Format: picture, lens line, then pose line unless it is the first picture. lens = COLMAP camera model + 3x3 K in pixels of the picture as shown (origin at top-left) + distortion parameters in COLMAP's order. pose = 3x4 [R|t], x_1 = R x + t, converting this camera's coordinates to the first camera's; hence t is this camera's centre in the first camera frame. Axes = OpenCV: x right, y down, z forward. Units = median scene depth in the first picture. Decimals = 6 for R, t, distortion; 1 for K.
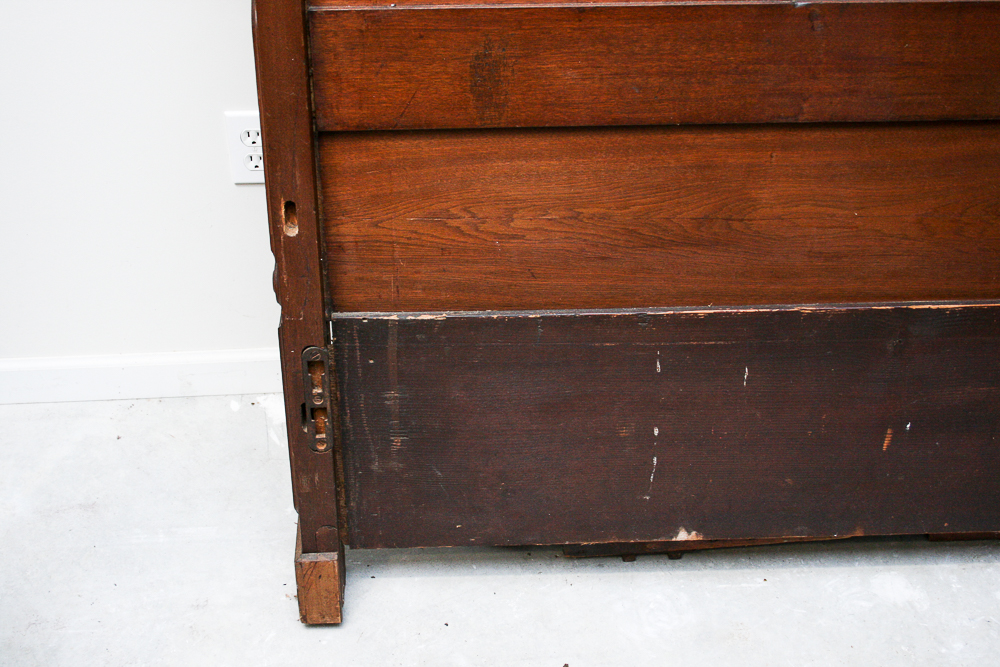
lens RADIAL K [[1315.1, 0, 507.6], [0, 1315.1, 341.0], [0, 0, 1]] dist [-0.045848, 0.000000]
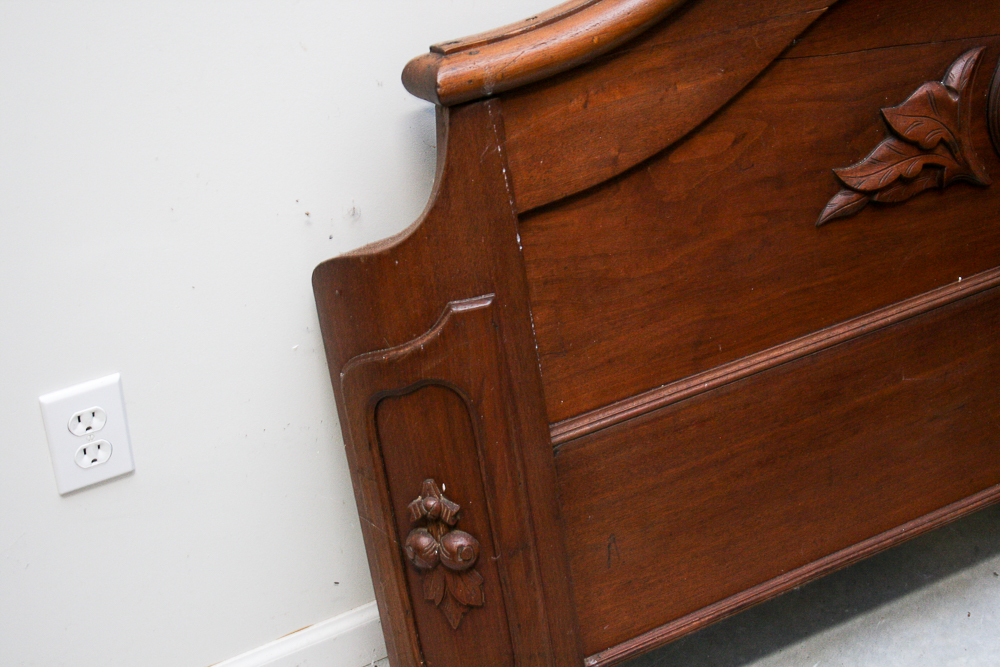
lens RADIAL K [[1635.5, 0, 512.4], [0, 1635.5, 351.1], [0, 0, 1]] dist [0.001404, 0.000000]
pose [[0.906457, -0.268903, 0.325619, -0.282182], [0.273165, 0.961384, 0.033496, -0.173970], [-0.322052, 0.058585, 0.944908, 0.193588]]
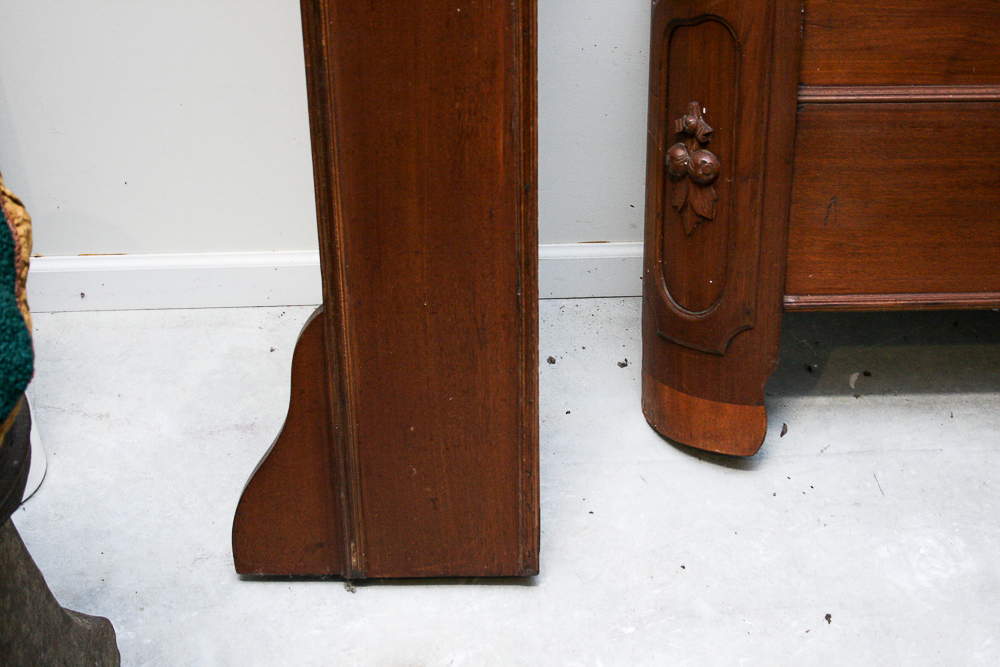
lens RADIAL K [[1635.5, 0, 506.8], [0, 1635.5, 356.4], [0, 0, 1]] dist [0.001404, 0.000000]
pose [[0.999636, 0.015729, -0.021924, -0.152076], [-0.014841, 0.999086, 0.040098, 0.041605], [0.022534, -0.039758, 0.998955, -0.064236]]
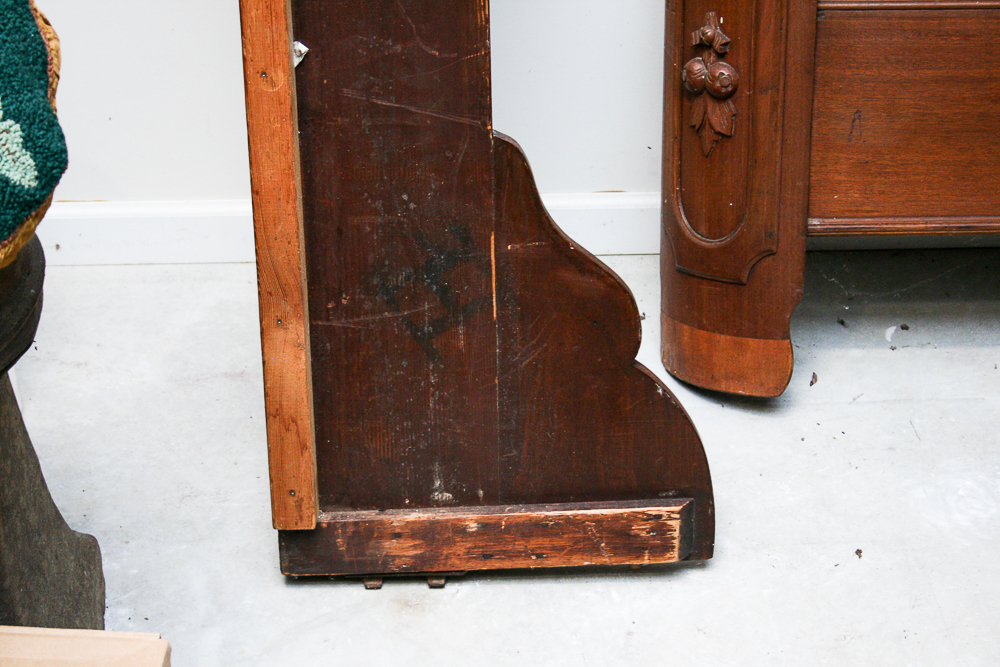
lens RADIAL K [[2075.4, 0, 507.7], [0, 2075.4, 359.1], [0, 0, 1]] dist [0.051659, 0.000000]
pose [[0.999598, 0.014807, -0.024162, -0.148681], [-0.016154, 0.998269, -0.056555, 0.217804], [0.023283, 0.056922, 0.998107, -0.293185]]
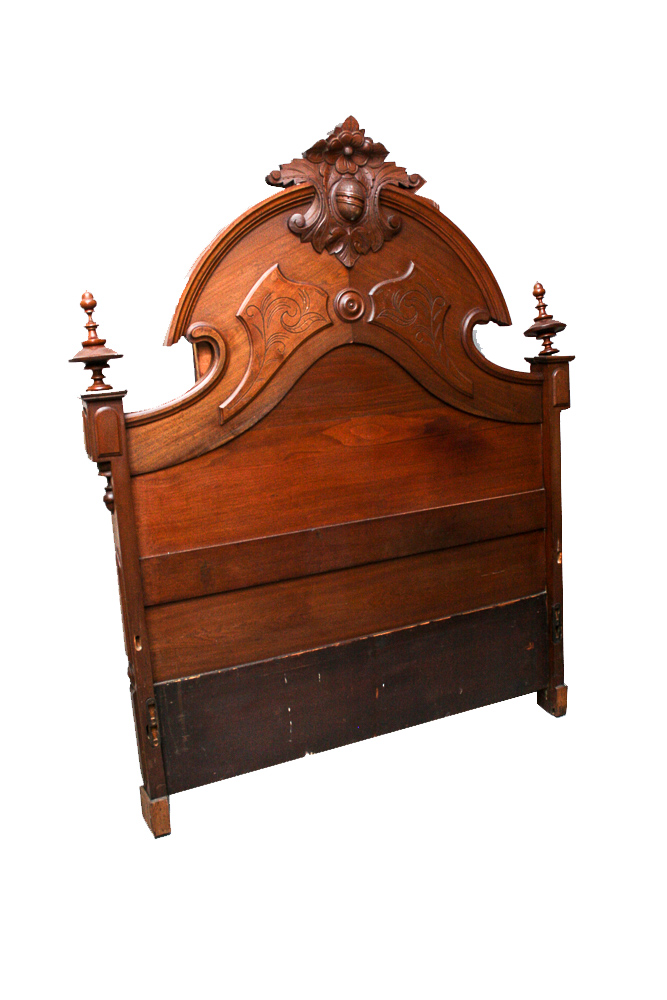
lens RADIAL K [[827.3, 0, 343.8], [0, 827.3, 496.2], [0, 0, 1]] dist [-0.156018, 0.116305]
pose [[0.918639, -0.133344, 0.371917, -0.306438], [0.254010, 0.920330, -0.297440, 0.184001], [-0.302624, 0.367711, 0.879322, -0.502692]]
